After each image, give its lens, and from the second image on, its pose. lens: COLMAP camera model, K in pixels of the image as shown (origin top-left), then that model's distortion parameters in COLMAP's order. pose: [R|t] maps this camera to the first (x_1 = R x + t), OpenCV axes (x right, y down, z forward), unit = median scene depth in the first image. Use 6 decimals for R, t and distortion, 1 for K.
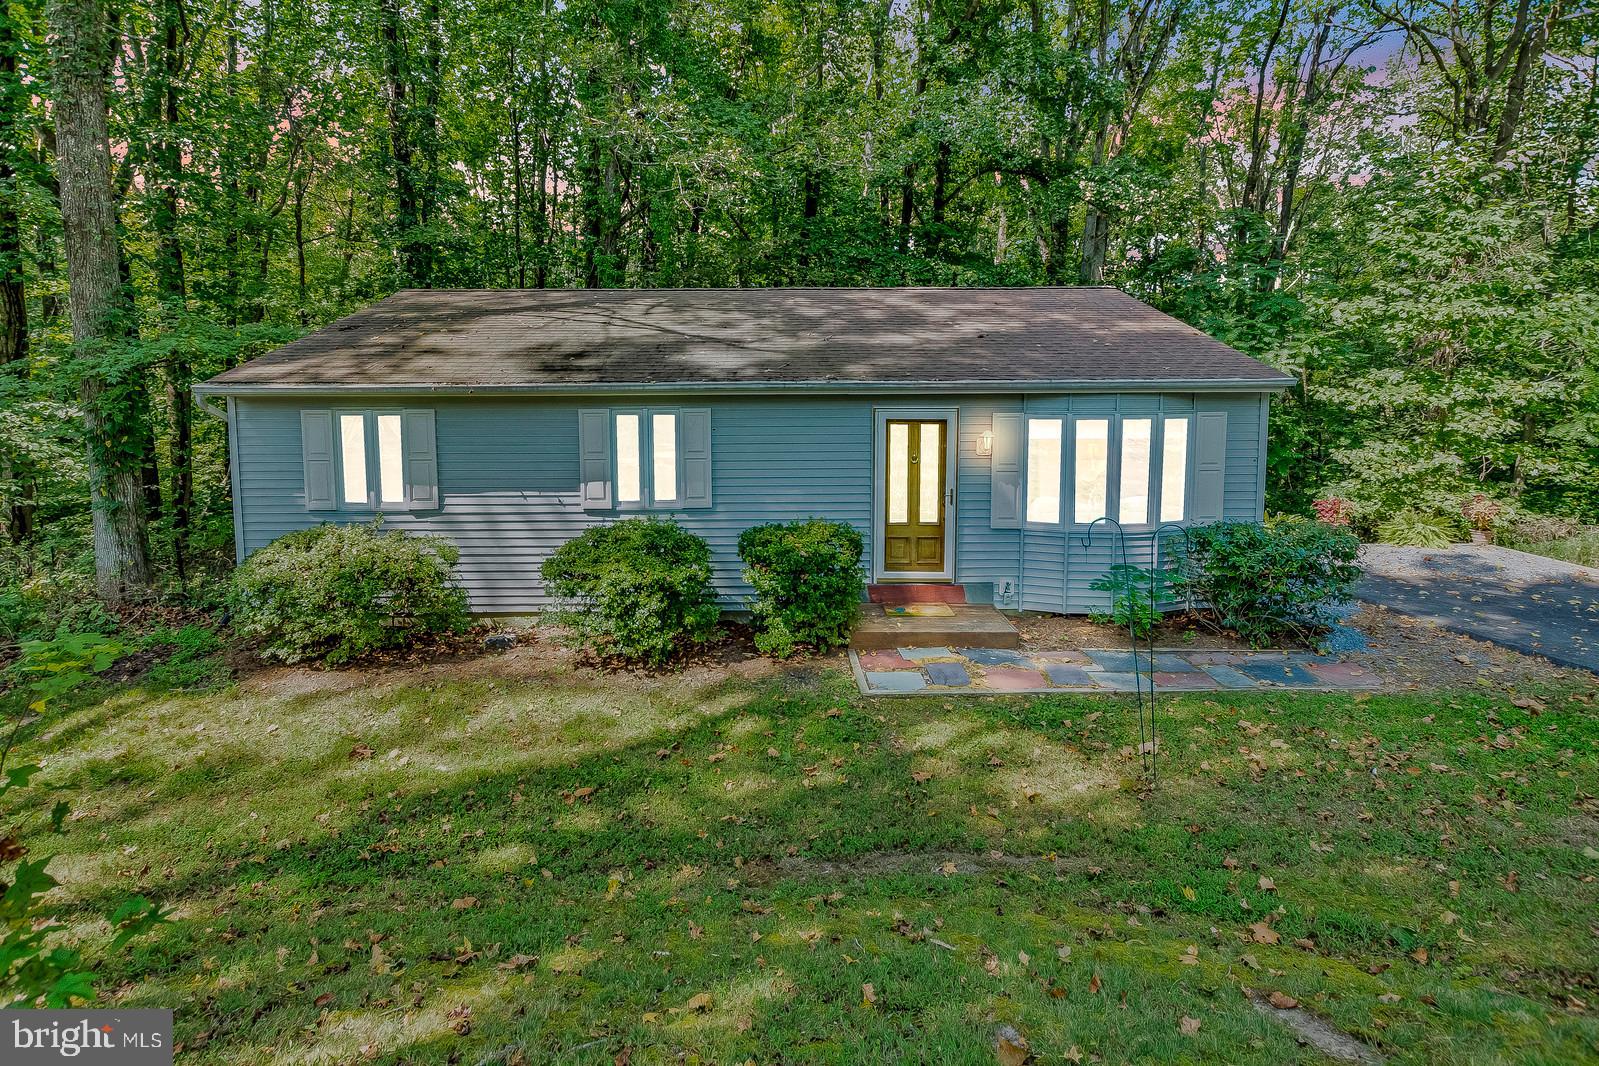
lens RADIAL K [[728.9, 0, 800.6], [0, 728.9, 426.3], [0, 0, 1]] dist [-0.003004, -0.000107]
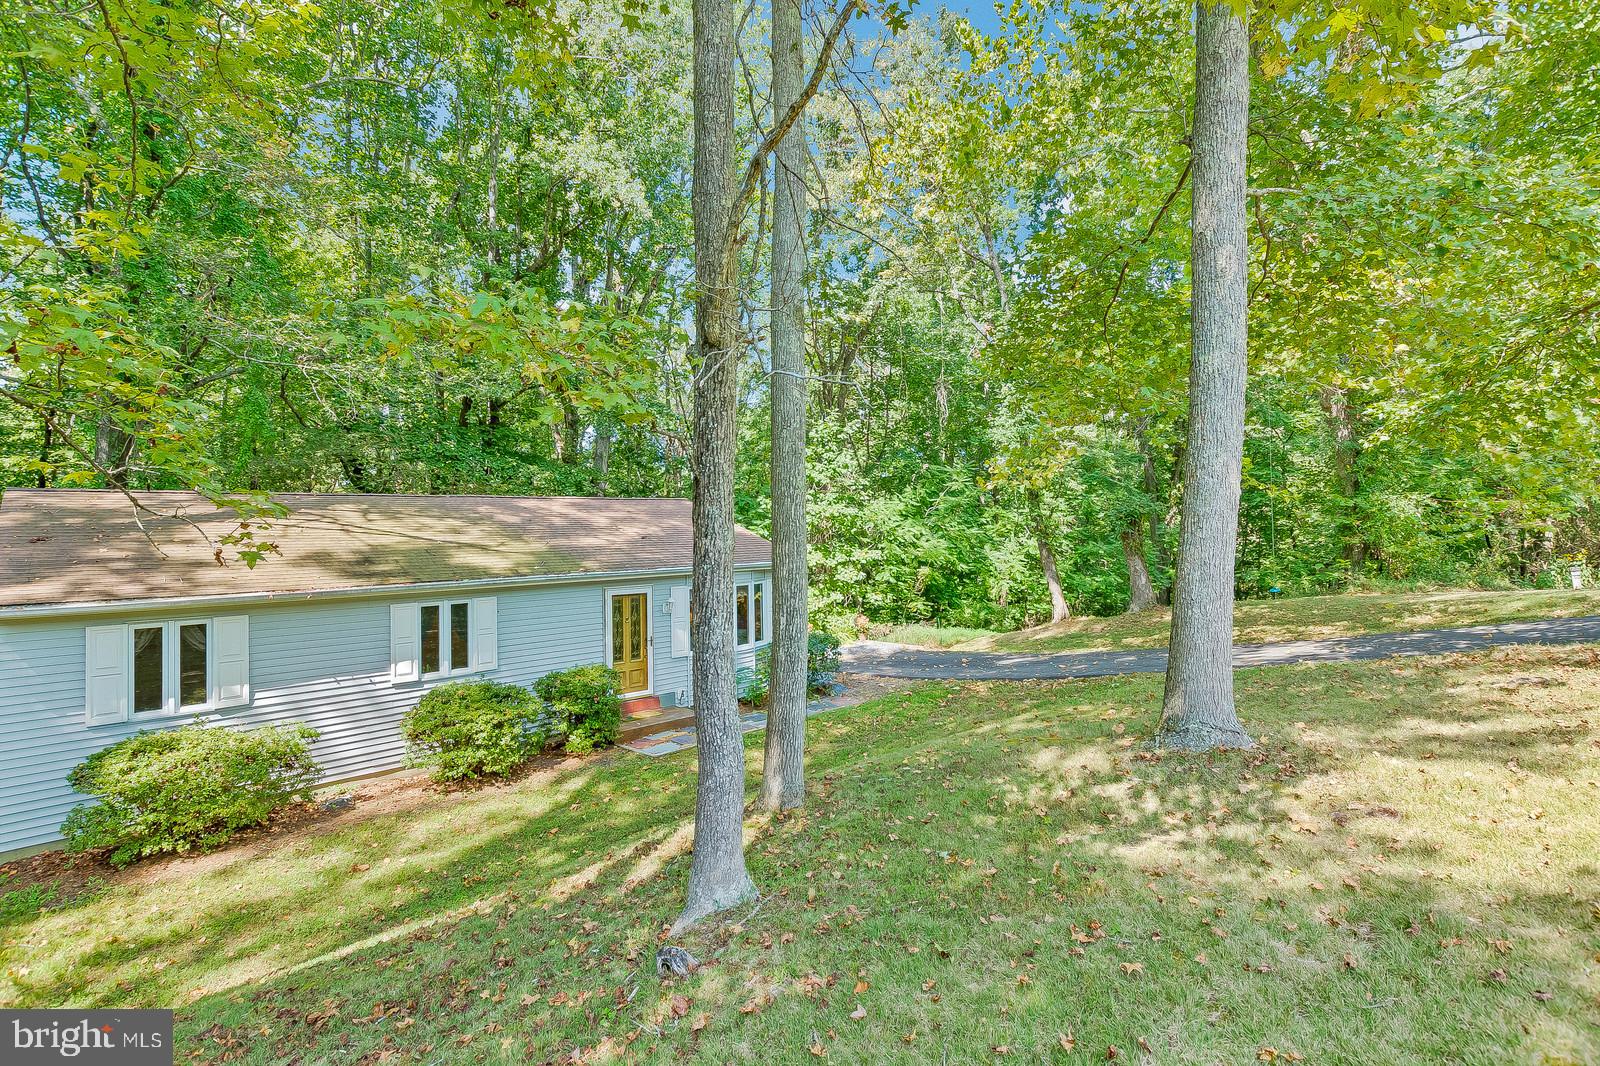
lens RADIAL K [[715.9, 0, 797.4], [0, 715.9, 525.2], [0, 0, 1]] dist [-0.013591, -0.000119]
pose [[0.743305, -0.005885, 0.668926, -0.598023], [0.067827, 0.995471, -0.066611, -0.030427], [-0.665505, 0.094883, 0.740338, -0.398143]]
